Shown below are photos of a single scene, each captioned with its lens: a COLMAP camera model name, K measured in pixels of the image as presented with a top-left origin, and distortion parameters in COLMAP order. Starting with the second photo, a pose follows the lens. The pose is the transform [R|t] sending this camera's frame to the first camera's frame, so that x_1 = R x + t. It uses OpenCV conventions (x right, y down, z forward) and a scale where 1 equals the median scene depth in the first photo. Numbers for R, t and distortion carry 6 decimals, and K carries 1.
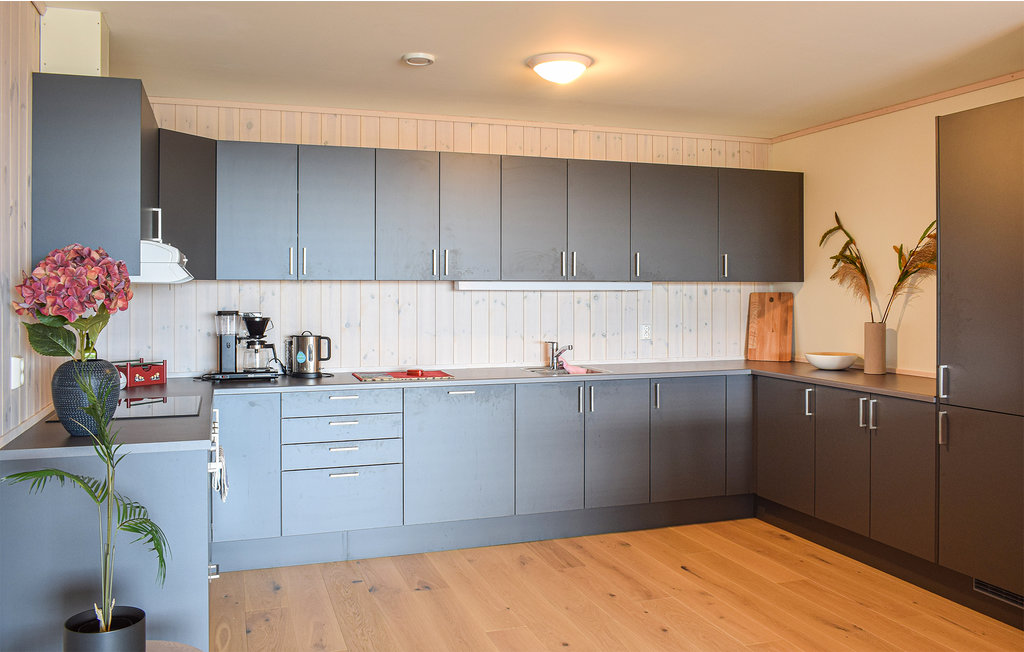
lens RADIAL K [[865.6, 0, 511.7], [0, 865.6, 284.6], [0, 0, 1]] dist [-0.008524, -0.011084]
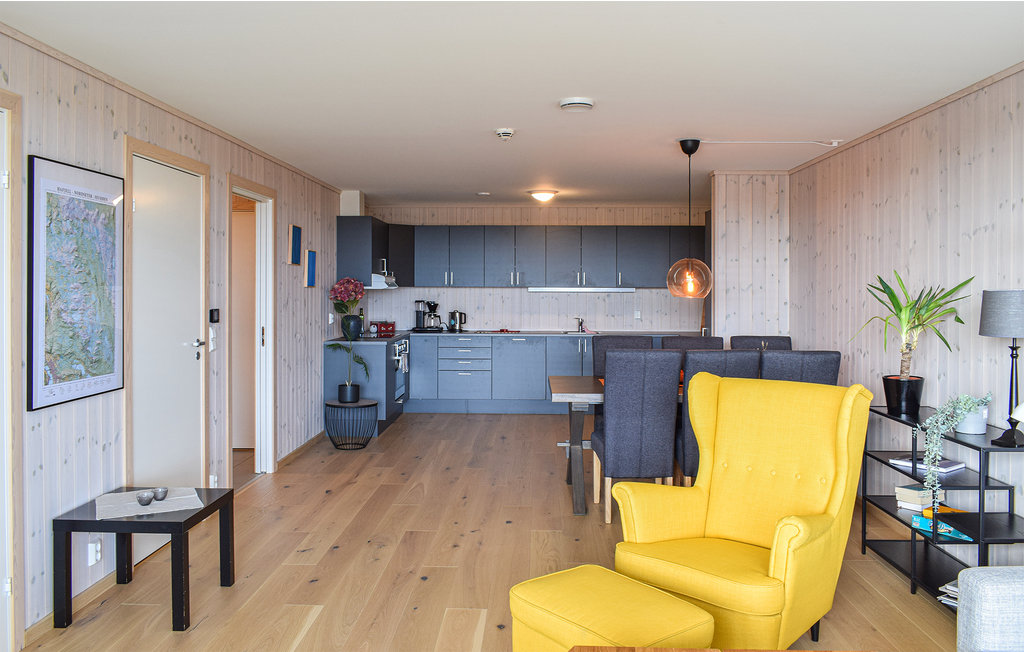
lens RADIAL K [[865.6, 0, 511.7], [0, 865.6, 284.6], [0, 0, 1]] dist [-0.008524, -0.011084]
pose [[0.934718, 0.001772, -0.355385, 0.689590], [-0.000657, 0.999994, 0.003258, -0.018124], [0.355389, -0.002812, 0.934714, -1.014484]]
